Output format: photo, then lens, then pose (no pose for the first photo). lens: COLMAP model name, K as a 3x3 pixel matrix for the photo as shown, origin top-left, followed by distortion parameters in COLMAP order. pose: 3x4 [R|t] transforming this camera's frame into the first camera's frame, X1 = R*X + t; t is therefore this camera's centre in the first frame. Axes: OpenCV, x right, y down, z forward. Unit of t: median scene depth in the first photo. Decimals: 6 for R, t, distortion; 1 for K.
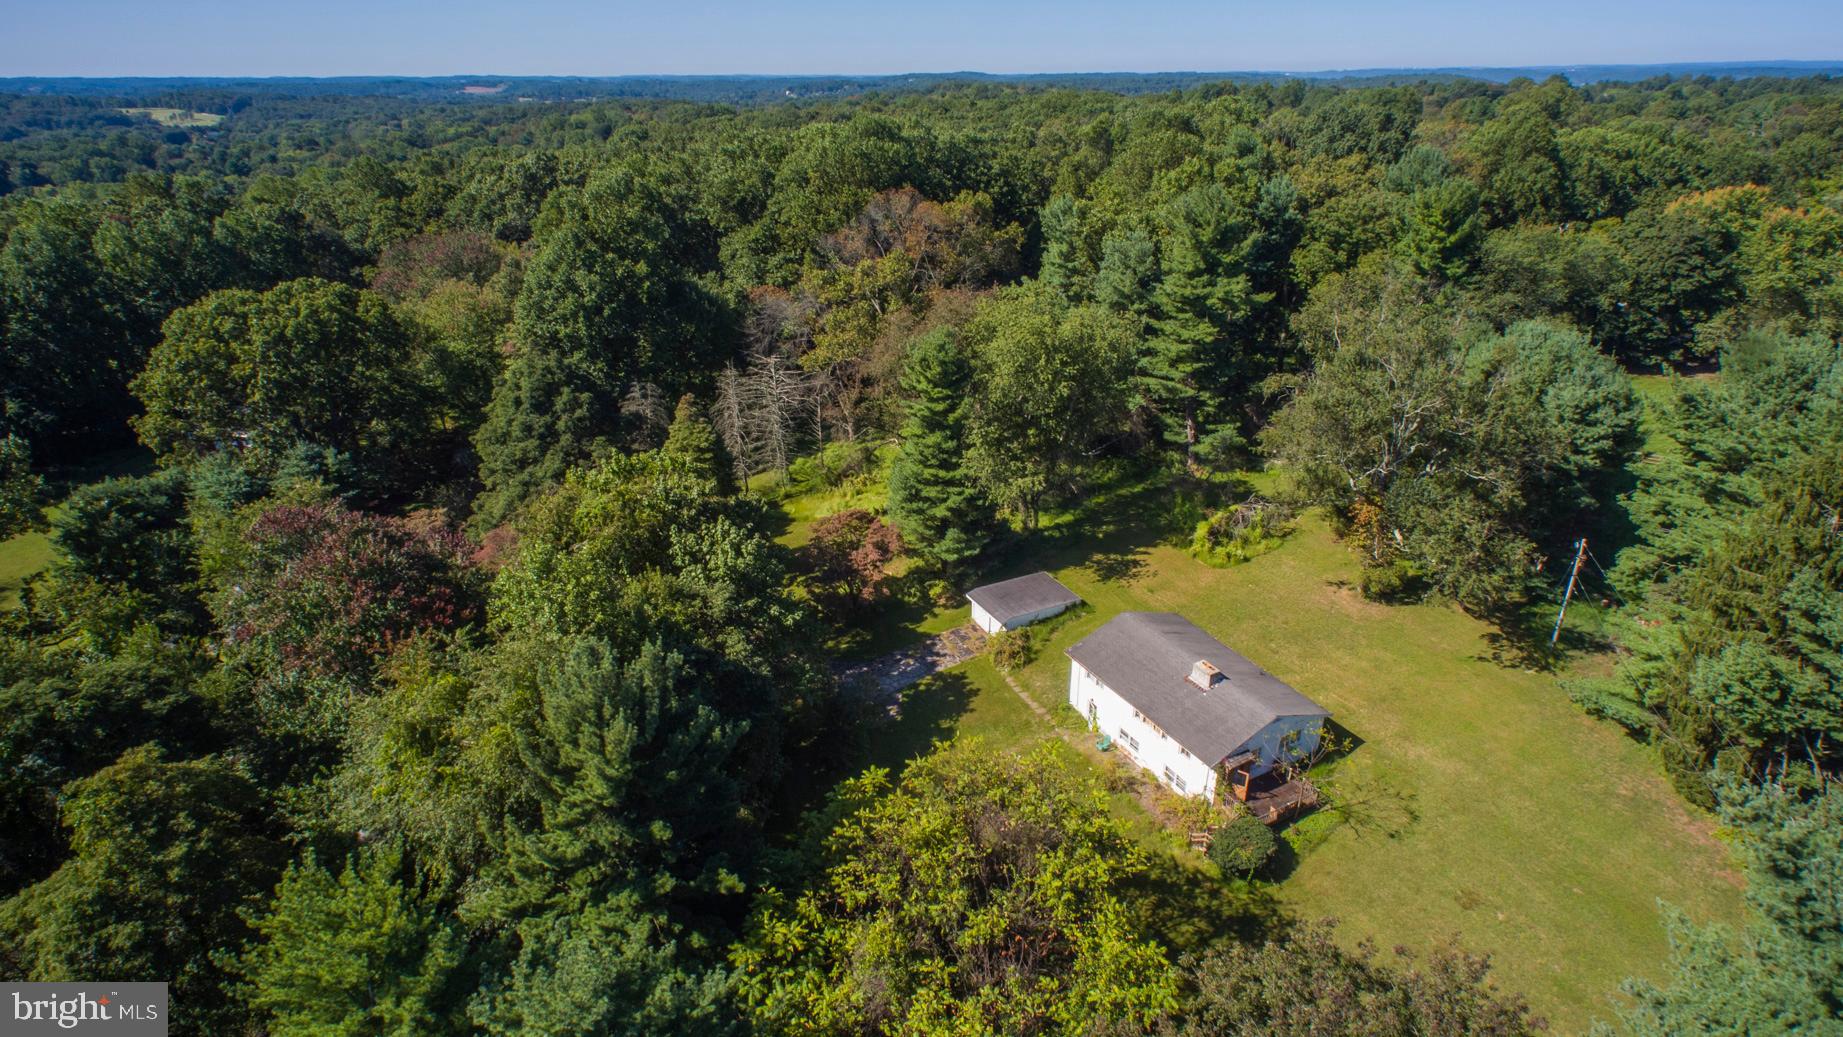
lens RADIAL K [[949.6, 0, 936.8], [0, 949.6, 522.0], [0, 0, 1]] dist [0.001911, 0.007133]
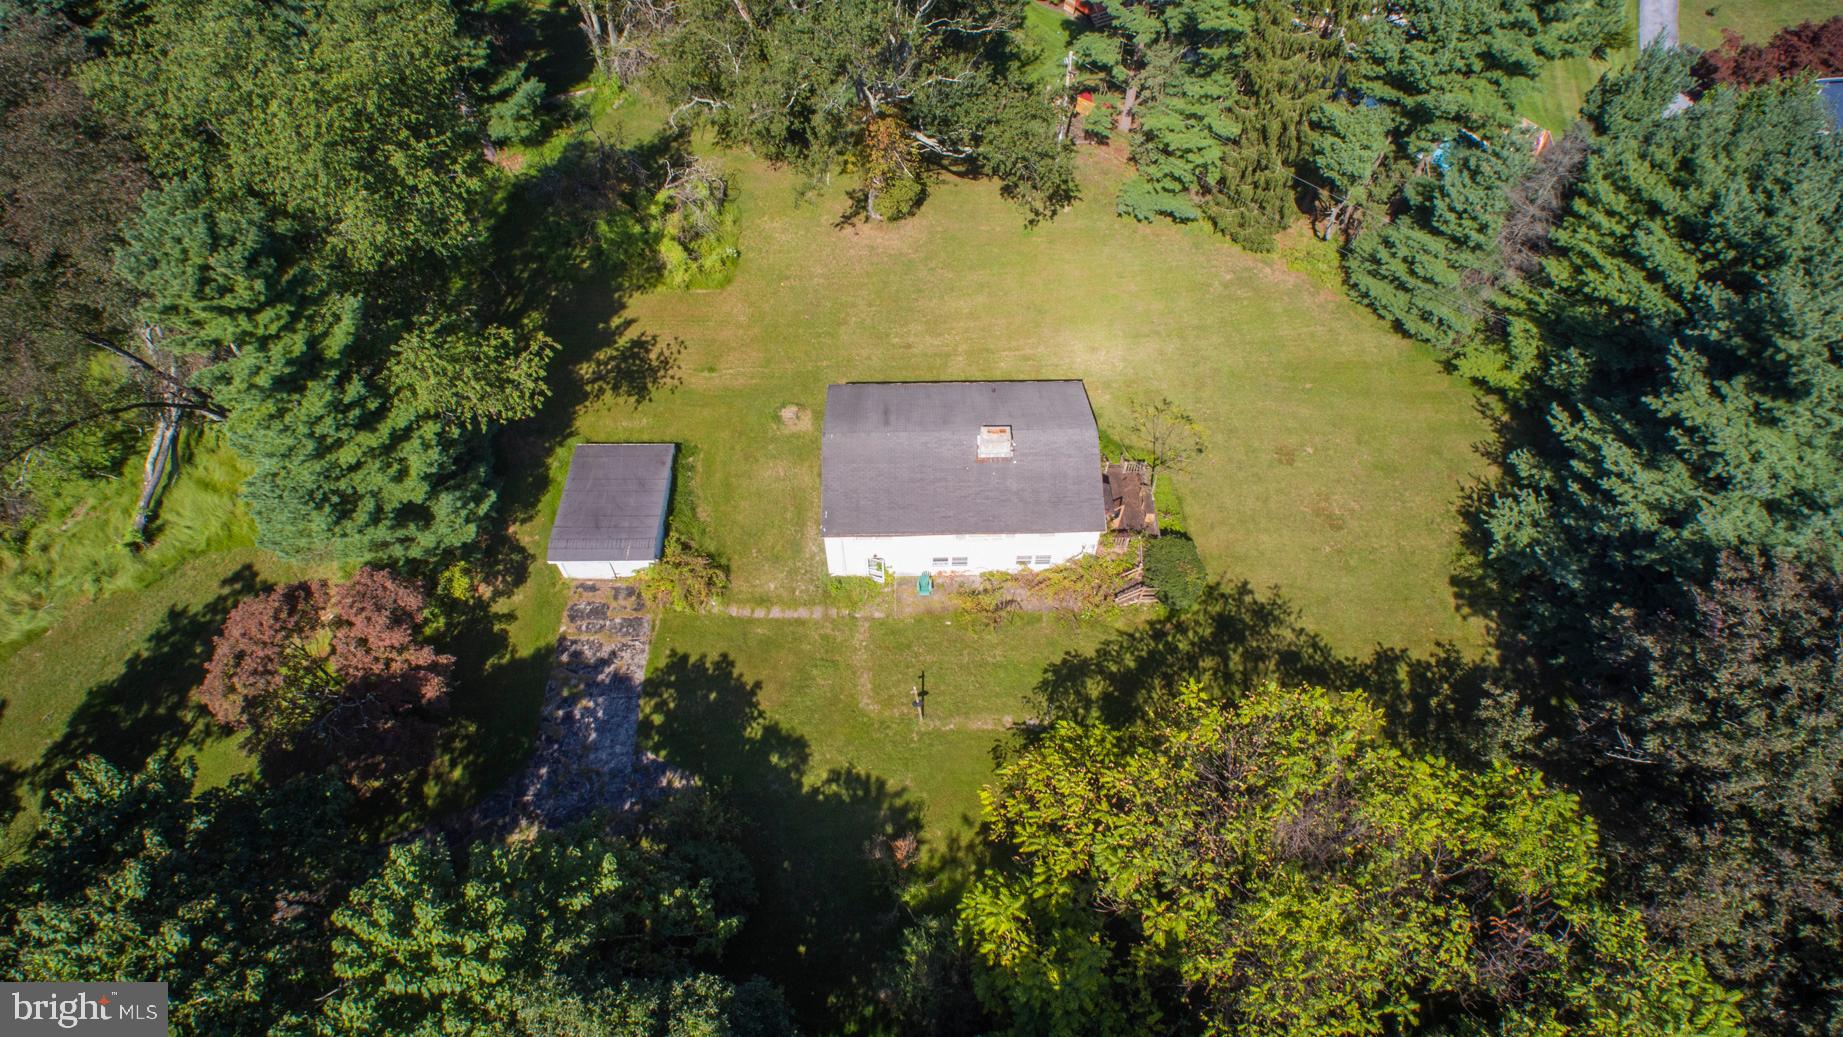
lens RADIAL K [[949.6, 0, 933.6], [0, 949.6, 519.0], [0, 0, 1]] dist [0.001911, 0.007133]
pose [[0.465209, -0.707588, 0.531883, -0.169490], [0.364707, 0.700704, 0.613190, -0.242031], [-0.806579, -0.091280, 0.584036, 0.458136]]
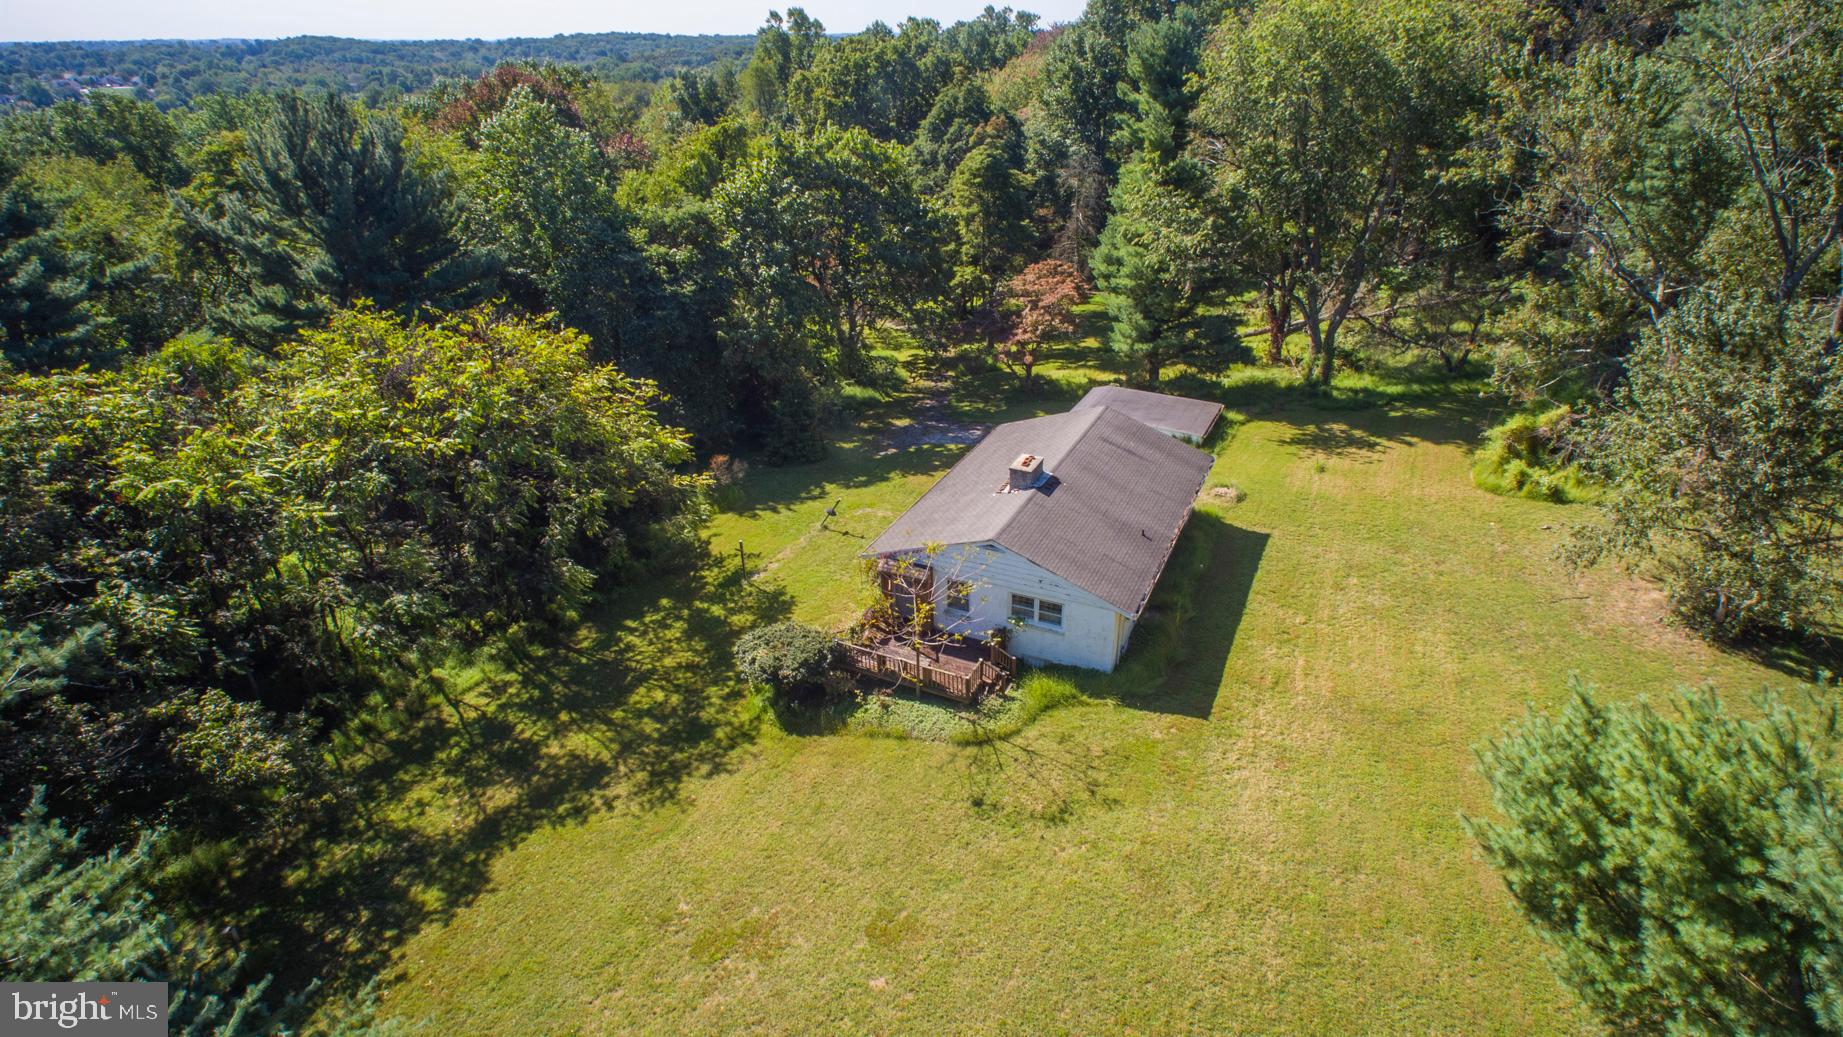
lens RADIAL K [[949.6, 0, 938.2], [0, 949.6, 517.1], [0, 0, 1]] dist [0.001911, 0.007133]
pose [[0.586377, 0.361313, -0.724993, 0.564993], [-0.334170, 0.923201, 0.189816, 0.069242], [0.737898, 0.130967, 0.662084, 0.450906]]
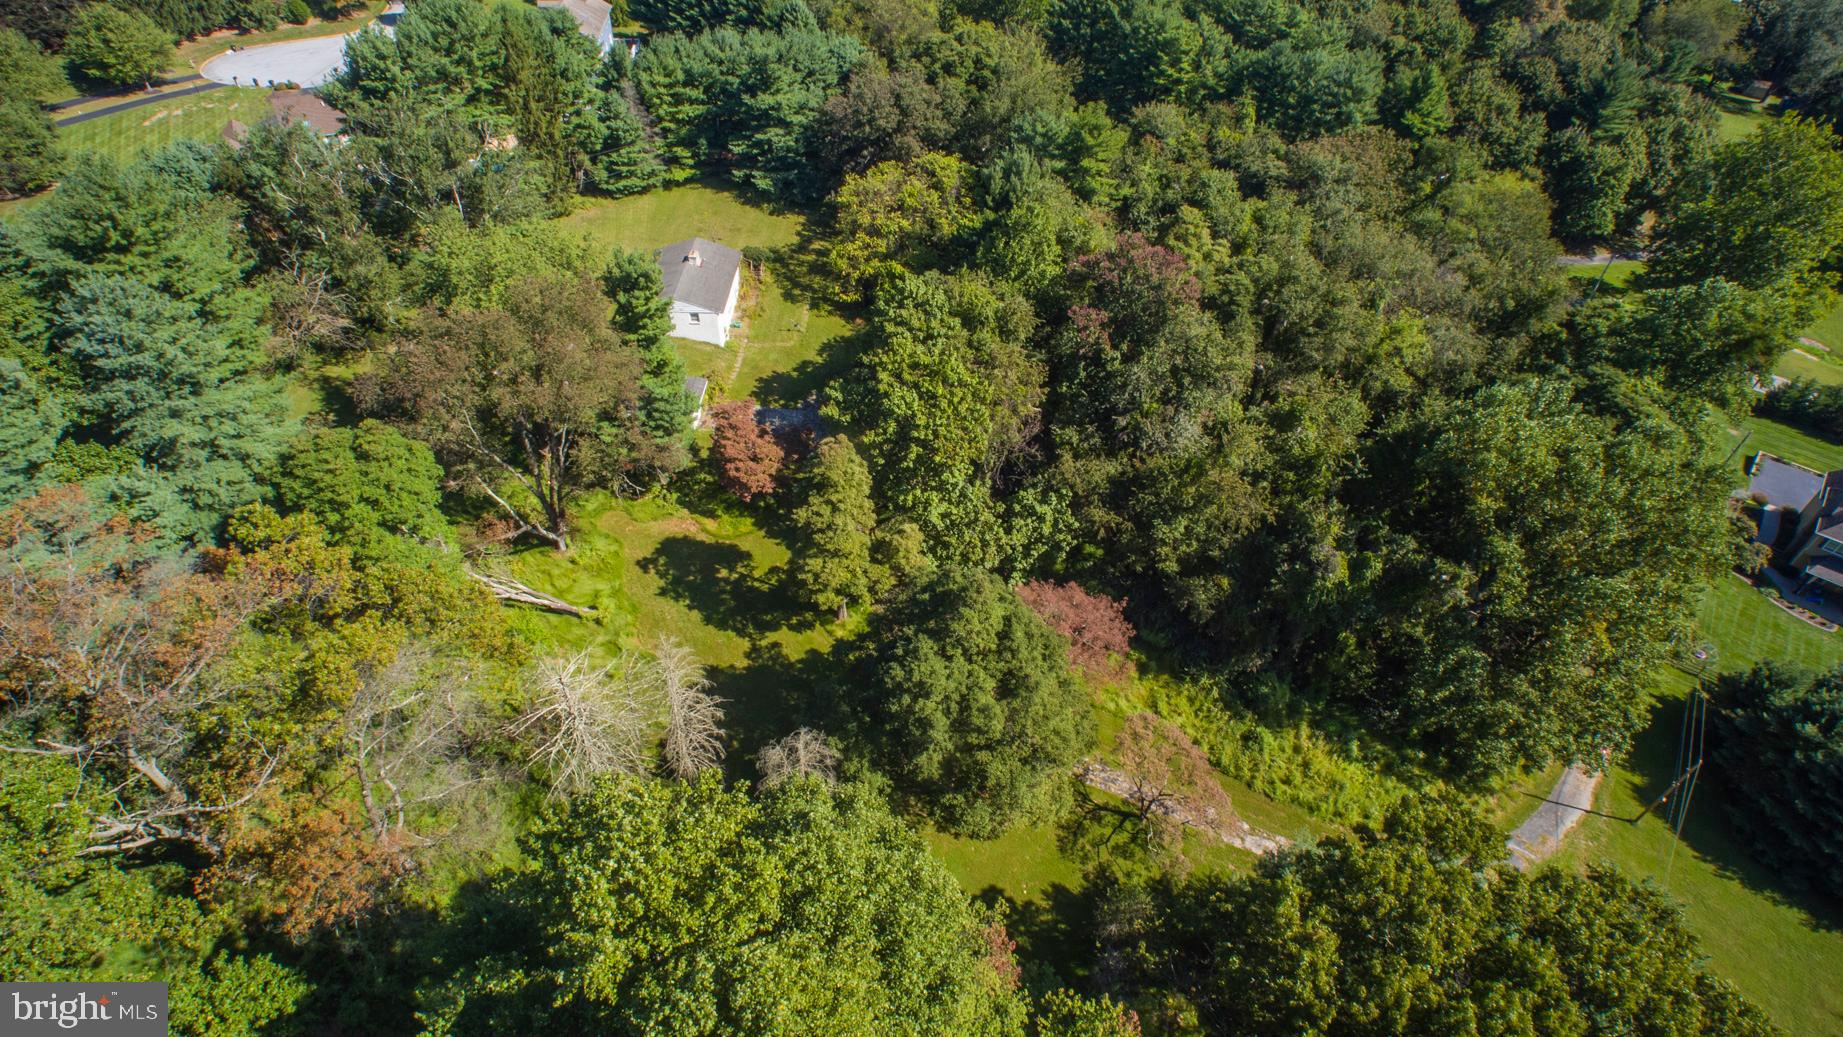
lens RADIAL K [[949.6, 0, 932.5], [0, 949.6, 522.0], [0, 0, 1]] dist [0.001911, 0.007133]
pose [[-0.869570, -0.349751, 0.348601, -0.722743], [0.189285, 0.415939, 0.889475, -0.910813], [-0.456091, 0.839446, -0.295485, 1.395709]]
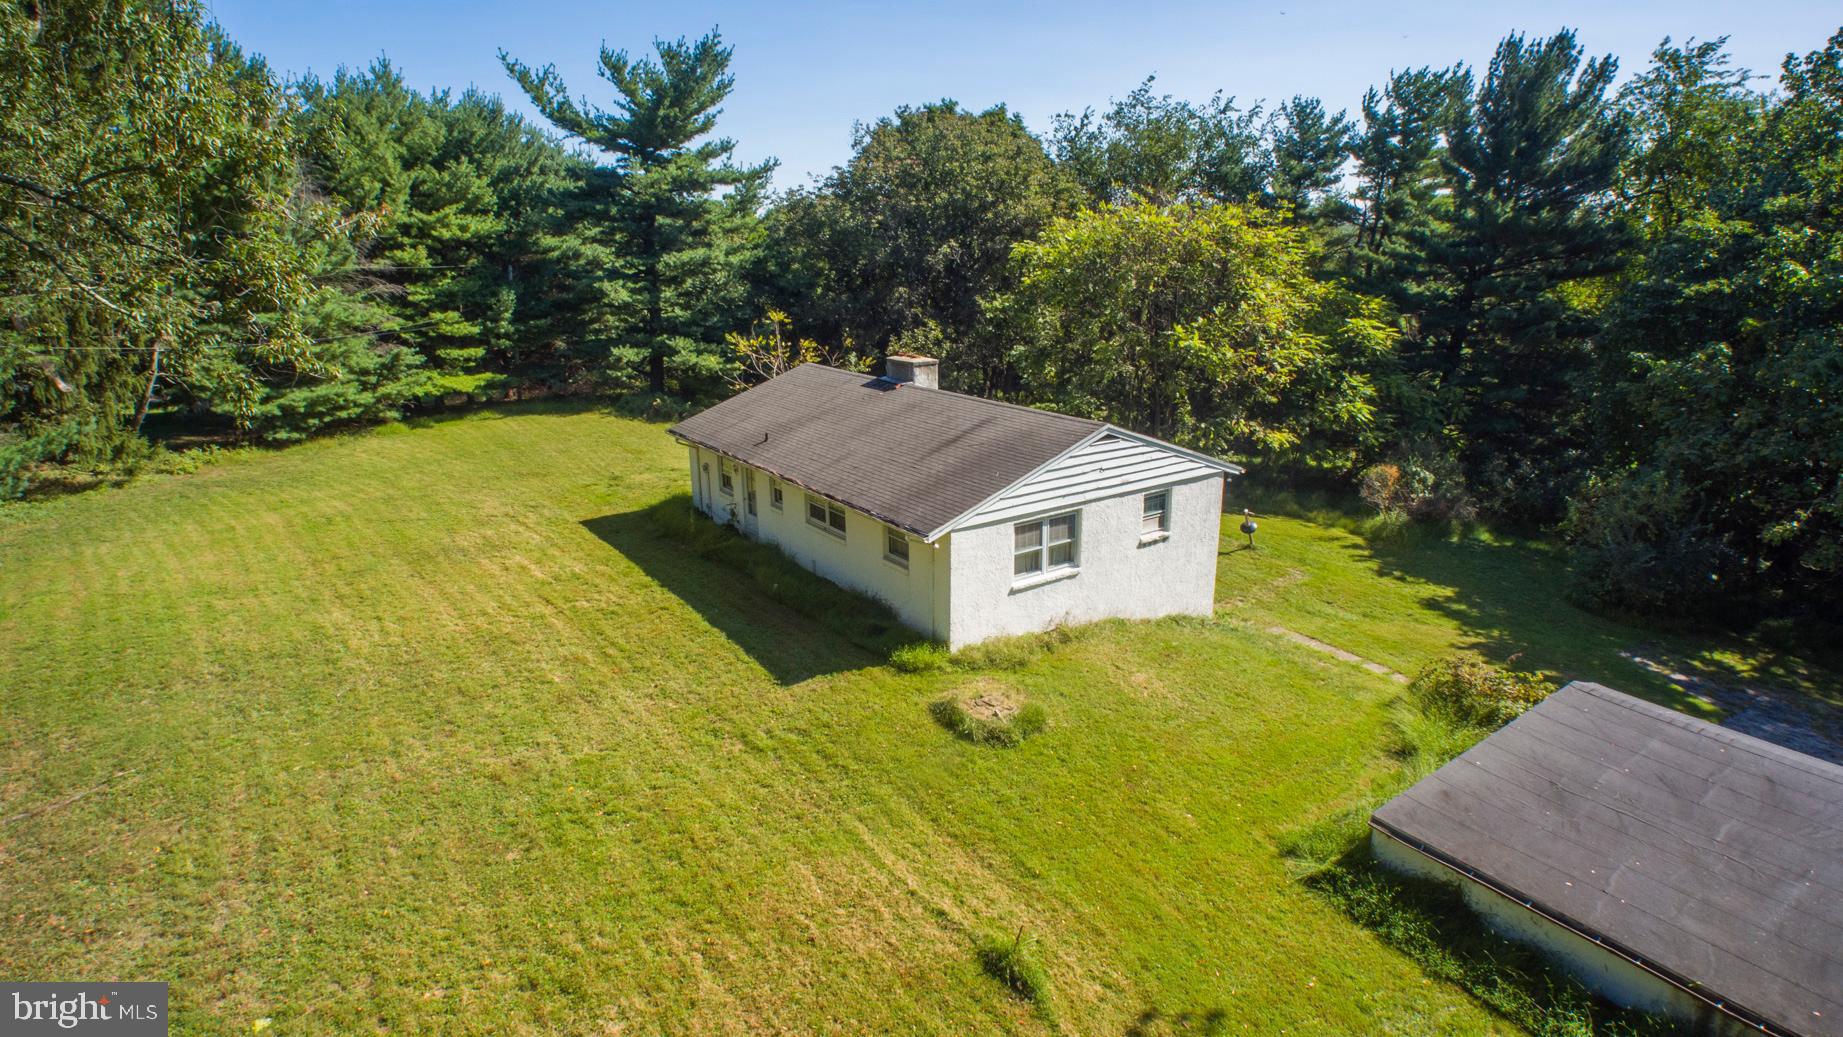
lens RADIAL K [[949.6, 0, 935.1], [0, 949.6, 517.2], [0, 0, 1]] dist [0.001911, 0.007133]
pose [[-0.993183, 0.032133, -0.112048, 0.264153], [-0.049978, 0.751026, 0.658378, -0.082845], [0.105307, 0.659490, -0.744301, 1.128712]]
